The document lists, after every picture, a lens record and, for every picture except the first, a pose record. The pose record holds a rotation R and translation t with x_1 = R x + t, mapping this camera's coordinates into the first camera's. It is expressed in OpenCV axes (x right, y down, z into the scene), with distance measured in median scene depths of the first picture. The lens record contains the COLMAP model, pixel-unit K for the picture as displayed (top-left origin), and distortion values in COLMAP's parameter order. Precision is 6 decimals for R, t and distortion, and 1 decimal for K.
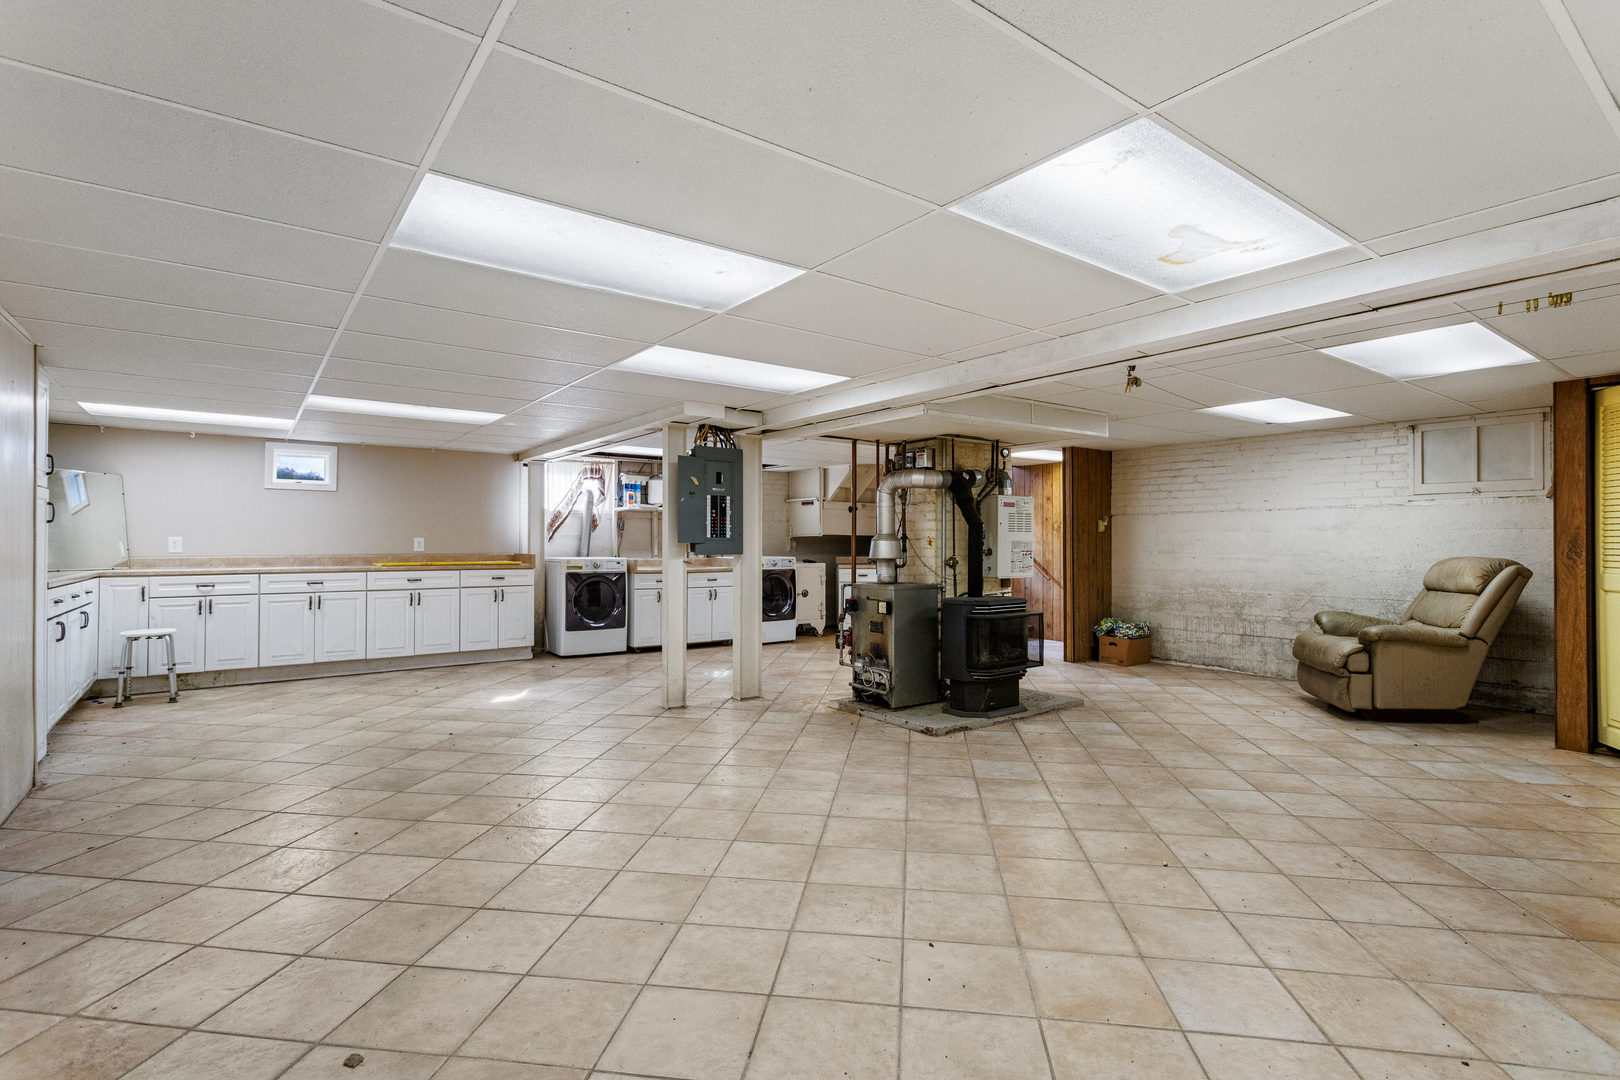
lens RADIAL K [[768.8, 0, 809.0], [0, 768.8, 539.6], [0, 0, 1]] dist [-0.000308, -0.000326]
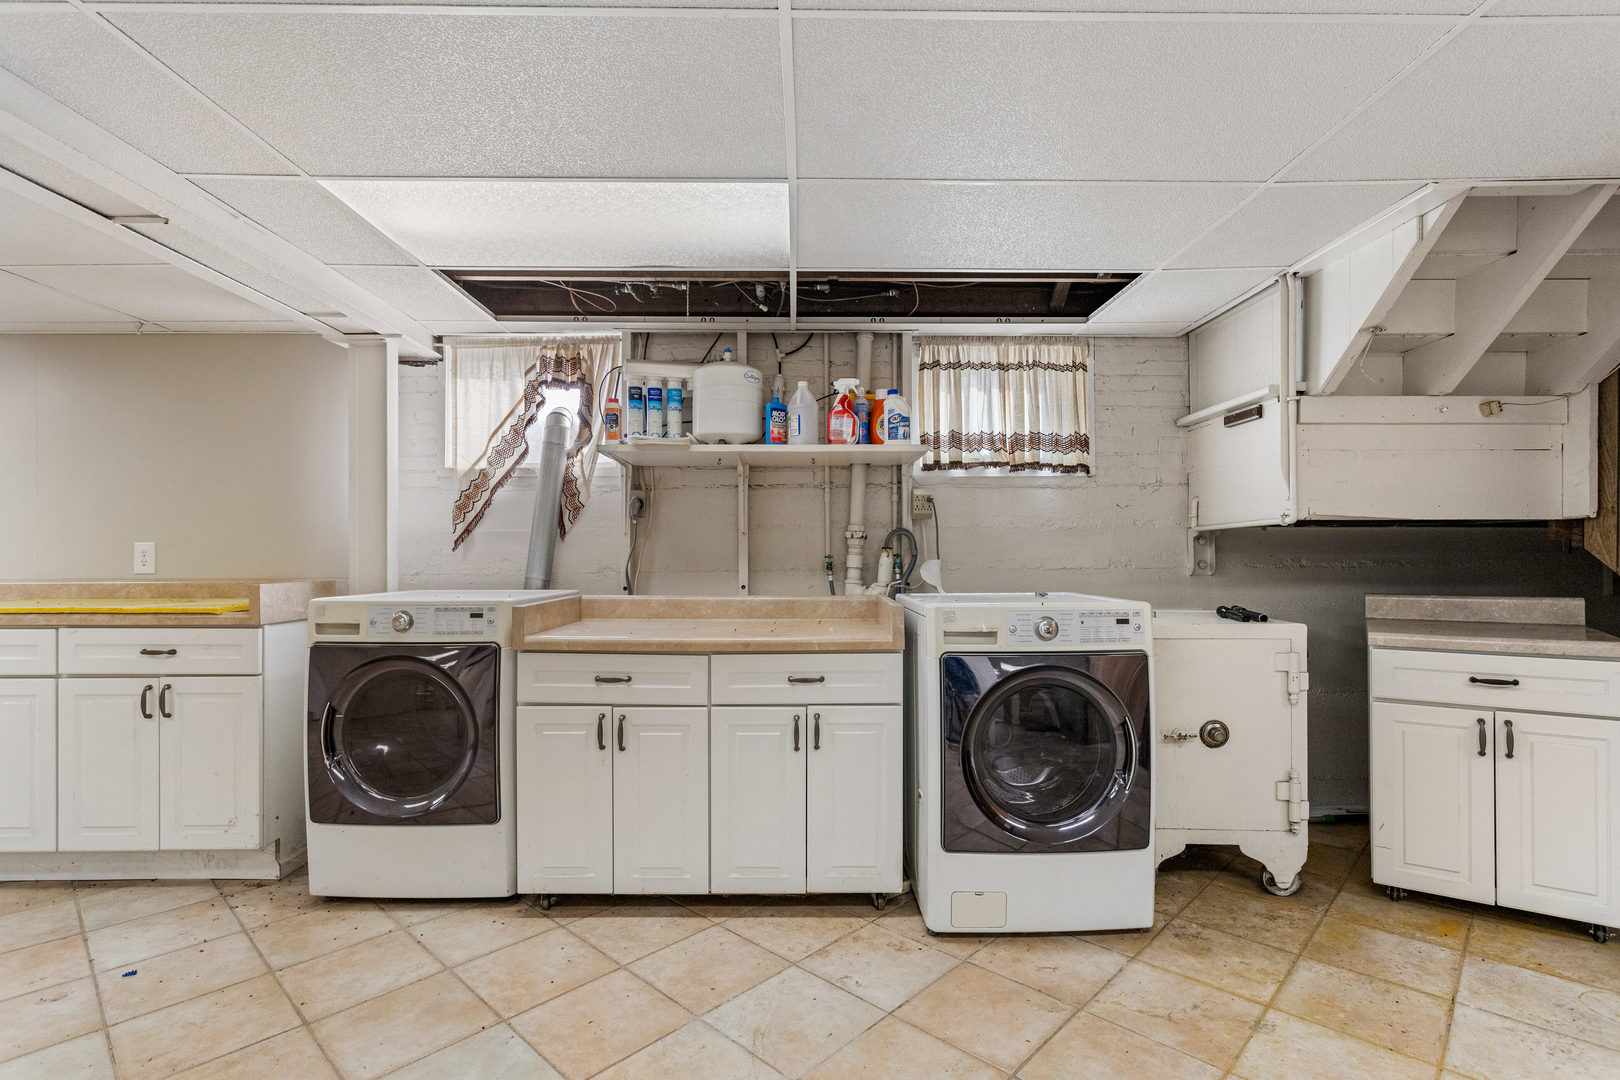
lens RADIAL K [[768.8, 0, 818.5], [0, 768.8, 544.5], [0, 0, 1]] dist [-0.000308, -0.000326]
pose [[0.807902, -0.007180, -0.589273, 0.045708], [0.006316, 0.999974, -0.003525, 0.003094], [0.589283, -0.000874, 0.807926, 0.749934]]
